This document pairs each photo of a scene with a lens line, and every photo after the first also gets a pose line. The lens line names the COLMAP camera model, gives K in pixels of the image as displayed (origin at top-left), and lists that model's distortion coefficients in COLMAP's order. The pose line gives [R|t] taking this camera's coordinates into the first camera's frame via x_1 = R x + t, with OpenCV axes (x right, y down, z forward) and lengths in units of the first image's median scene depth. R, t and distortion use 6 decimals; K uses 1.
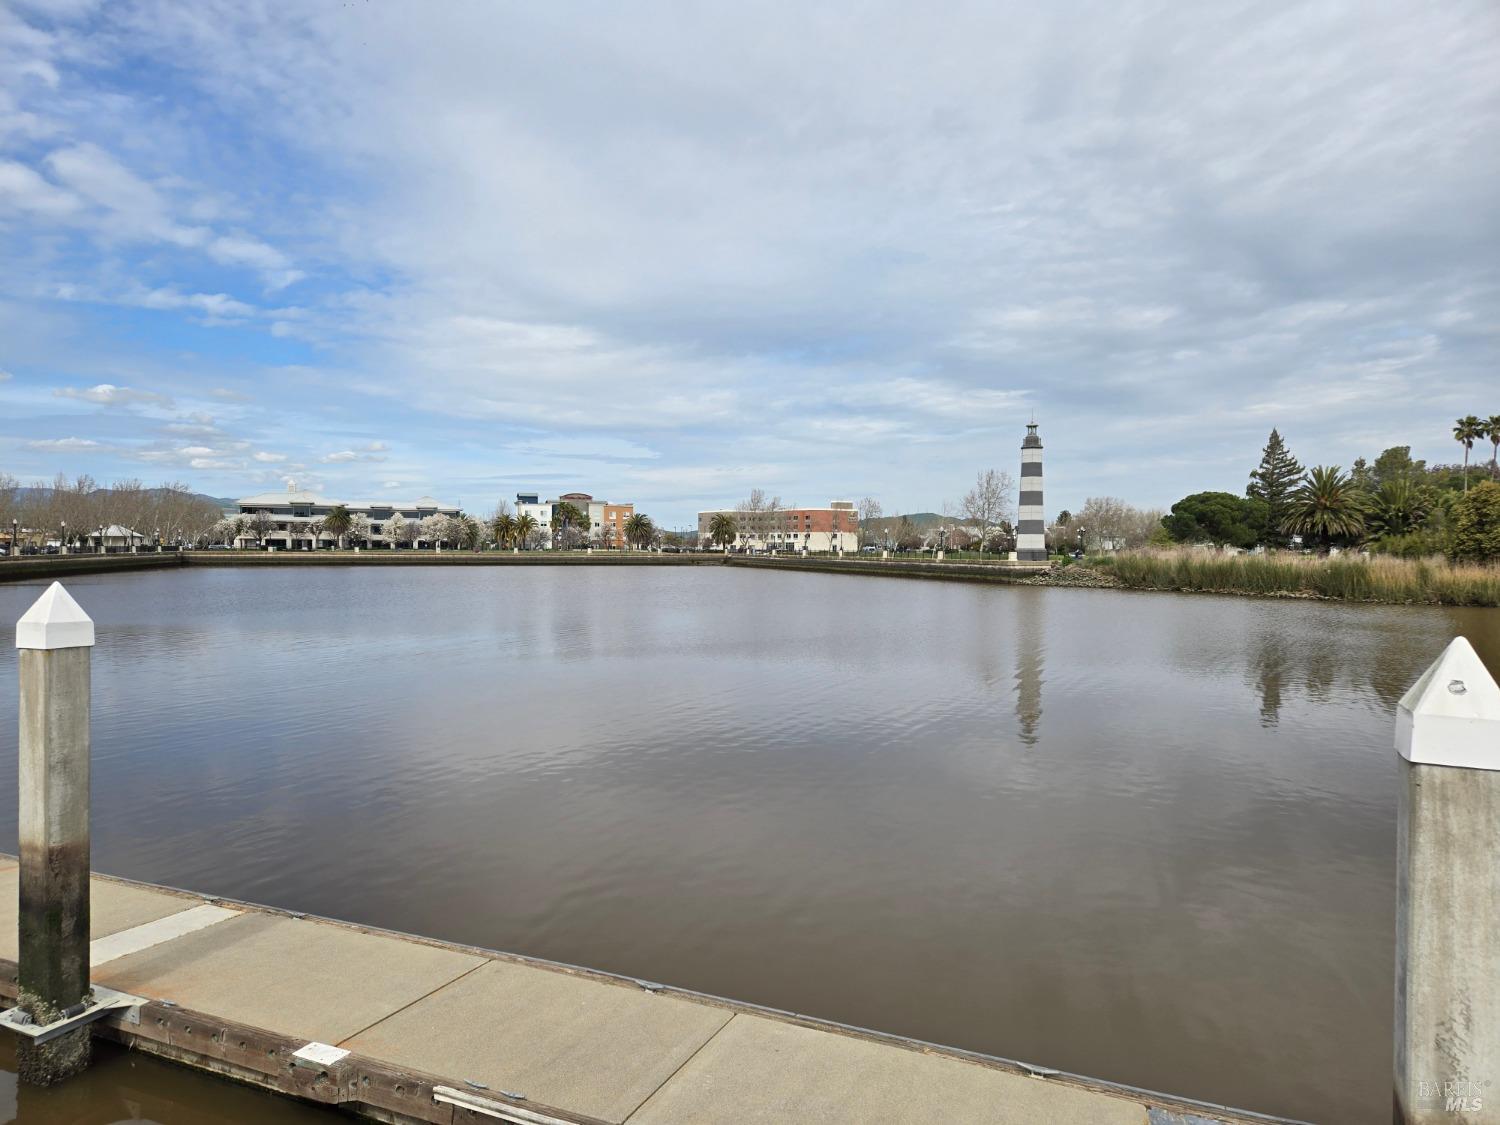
lens RADIAL K [[1005.6, 0, 739.5], [0, 1005.6, 565.9], [0, 0, 1]] dist [0.047584, -0.001752]
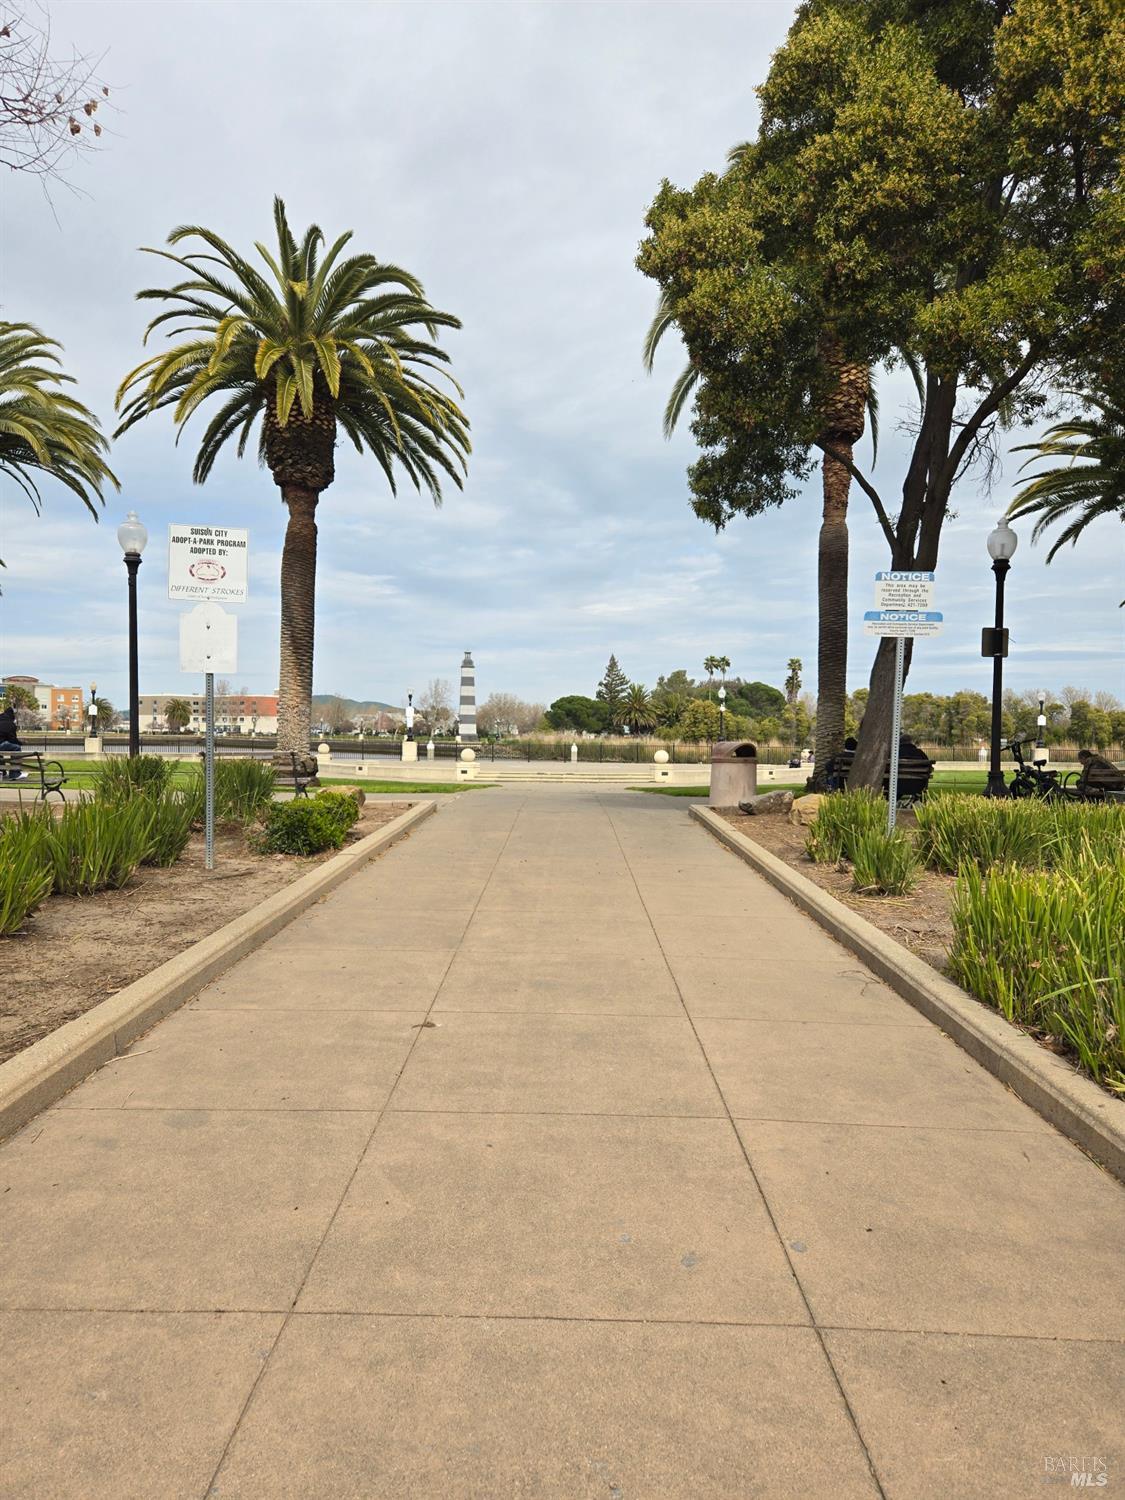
lens RADIAL K [[1005.6, 0, 566.6], [0, 1005.6, 754.1], [0, 0, 1]] dist [0.047584, -0.001752]
pose [[0.912955, -0.002201, 0.408054, -0.143234], [-0.000069, 0.999985, 0.005550, 0.004033], [-0.408060, -0.005096, 0.912941, -0.329424]]
